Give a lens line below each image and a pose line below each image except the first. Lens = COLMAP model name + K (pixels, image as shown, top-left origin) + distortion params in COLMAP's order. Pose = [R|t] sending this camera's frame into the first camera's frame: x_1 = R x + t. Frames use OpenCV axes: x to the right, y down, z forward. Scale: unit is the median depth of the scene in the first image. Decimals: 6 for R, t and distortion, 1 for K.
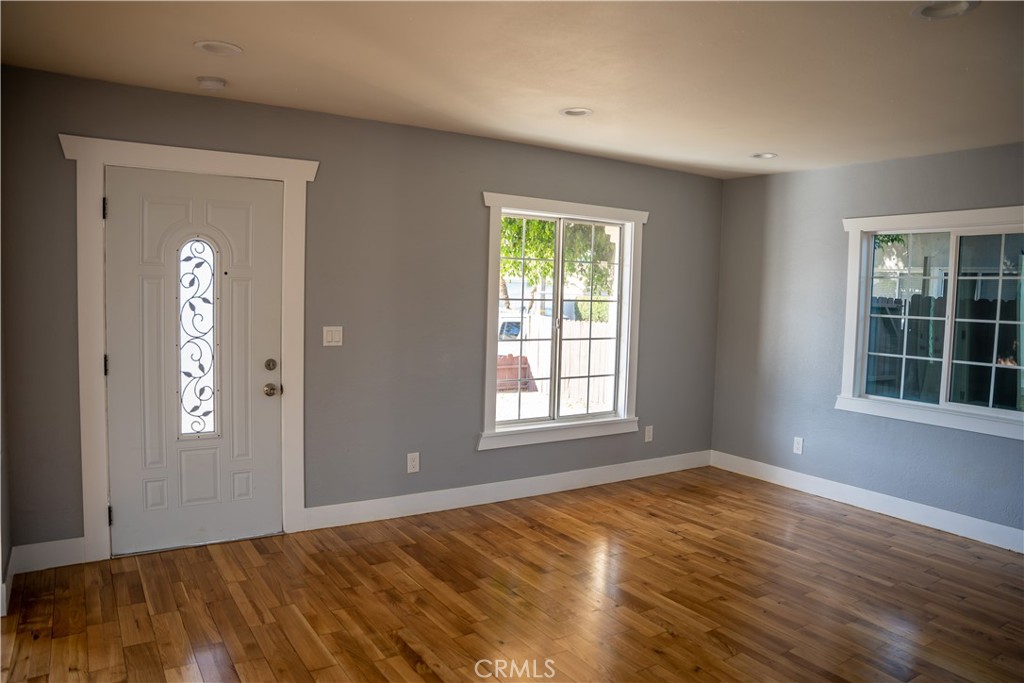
lens RADIAL K [[696.5, 0, 510.8], [0, 696.5, 336.8], [0, 0, 1]] dist [-0.153047, 0.031308]
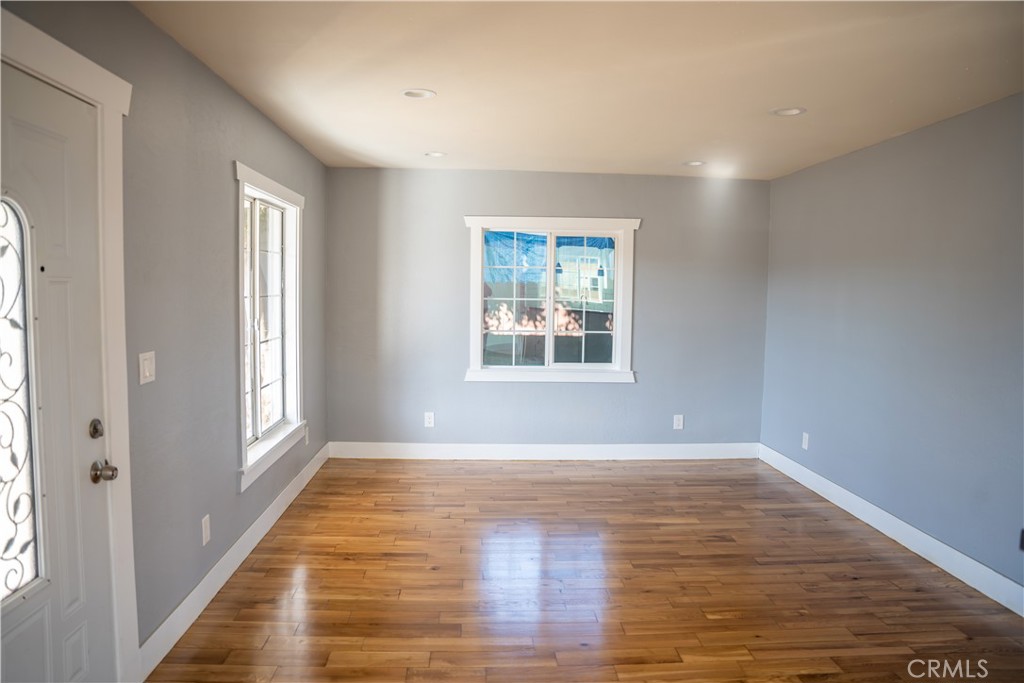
lens RADIAL K [[696.5, 0, 508.1], [0, 696.5, 341.8], [0, 0, 1]] dist [-0.153047, 0.031308]
pose [[0.499463, -0.089210, 0.861730, -0.581222], [0.057392, 0.995906, 0.069836, -0.045436], [-0.864432, 0.014576, 0.502539, 0.385187]]
